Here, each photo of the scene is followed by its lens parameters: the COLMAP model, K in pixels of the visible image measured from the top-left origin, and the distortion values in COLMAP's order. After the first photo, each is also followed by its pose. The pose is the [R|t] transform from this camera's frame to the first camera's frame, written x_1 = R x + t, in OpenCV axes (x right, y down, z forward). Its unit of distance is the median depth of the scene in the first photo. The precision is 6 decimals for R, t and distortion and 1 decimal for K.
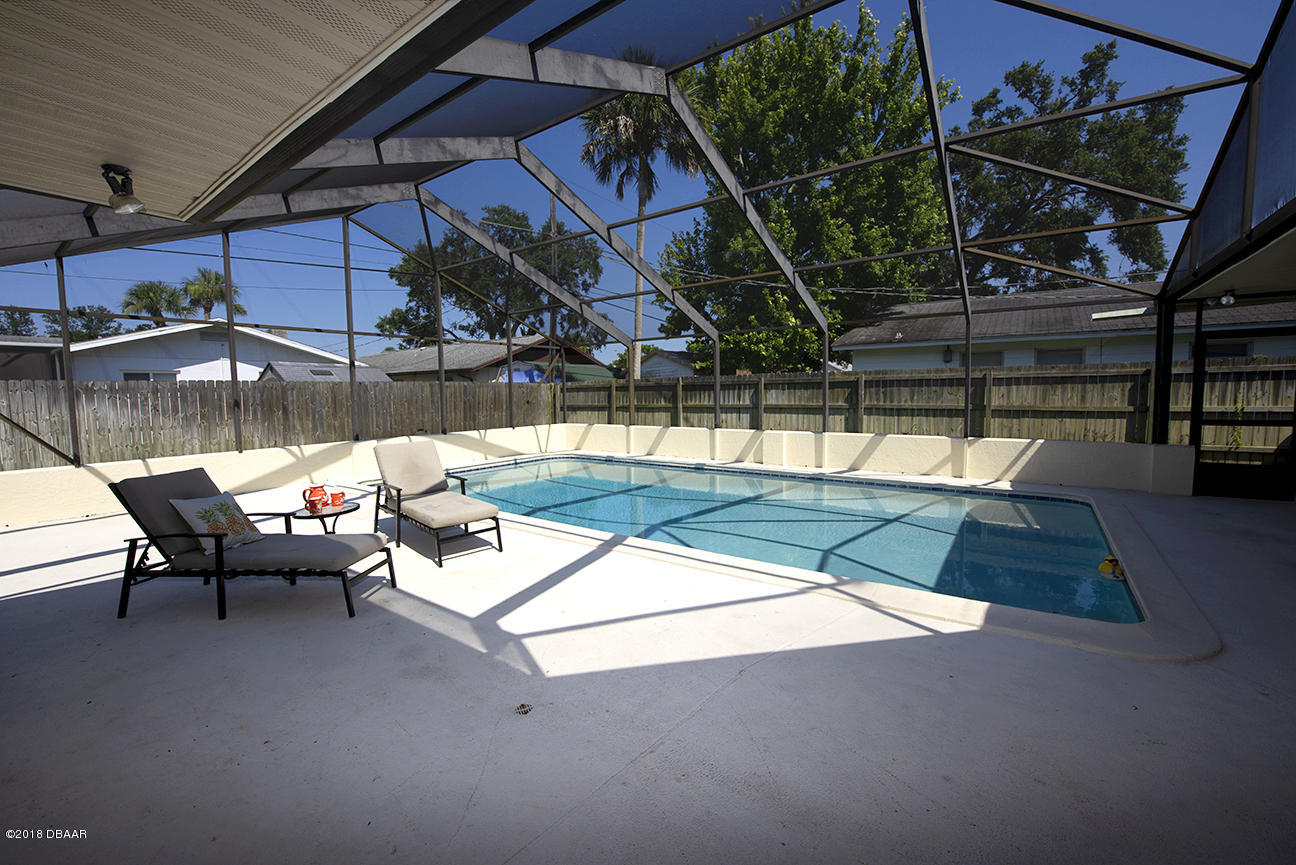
lens RADIAL K [[533.8, 0, 648.0], [0, 533.8, 432.5], [0, 0, 1]] dist [-0.007863, -0.000243]
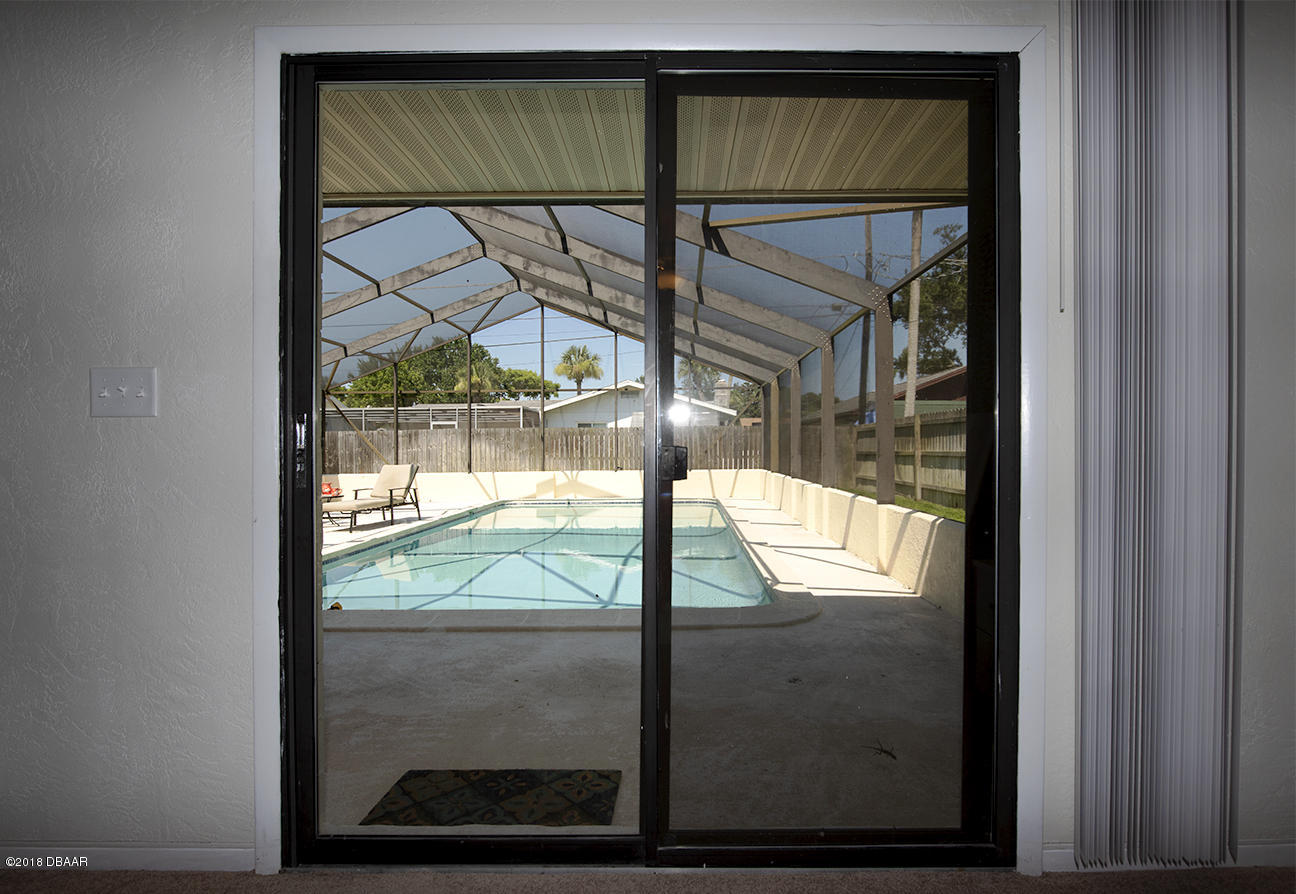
lens RADIAL K [[618.7, 0, 648.0], [0, 618.7, 447.0], [0, 0, 1]] dist [-0.000792, -0.000117]
pose [[0.565700, 0.012003, -0.824524, 0.676998], [-0.065057, 0.997427, -0.030115, -0.012316], [0.822041, 0.070677, 0.565025, 0.269116]]
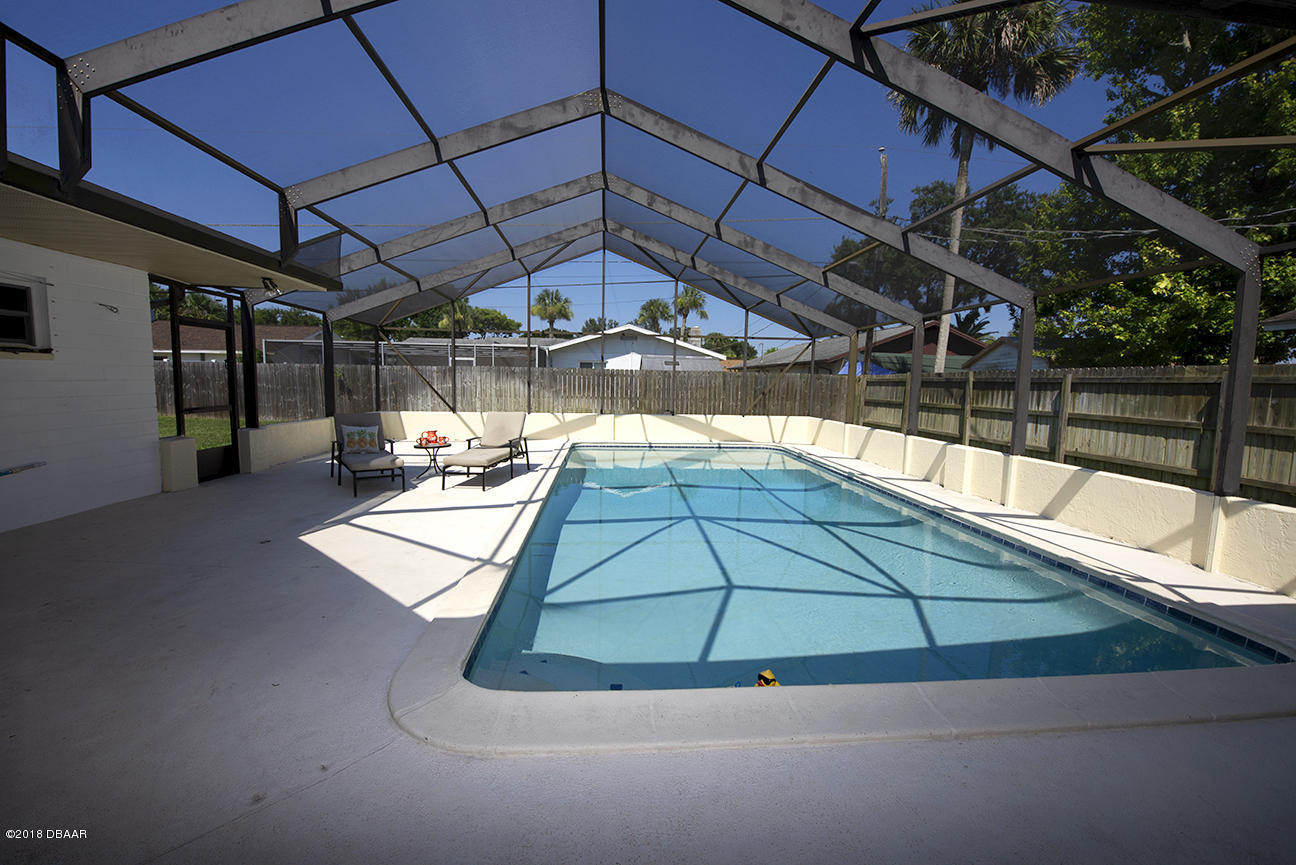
lens RADIAL K [[520.7, 0, 648.0], [0, 520.7, 432.5], [0, 0, 1]] dist [-0.018460, -0.000463]
pose [[0.646737, 0.104397, -0.755534, 0.418430], [-0.089435, 0.994135, 0.060811, -0.022075], [0.757451, 0.028242, 0.652281, 0.173648]]
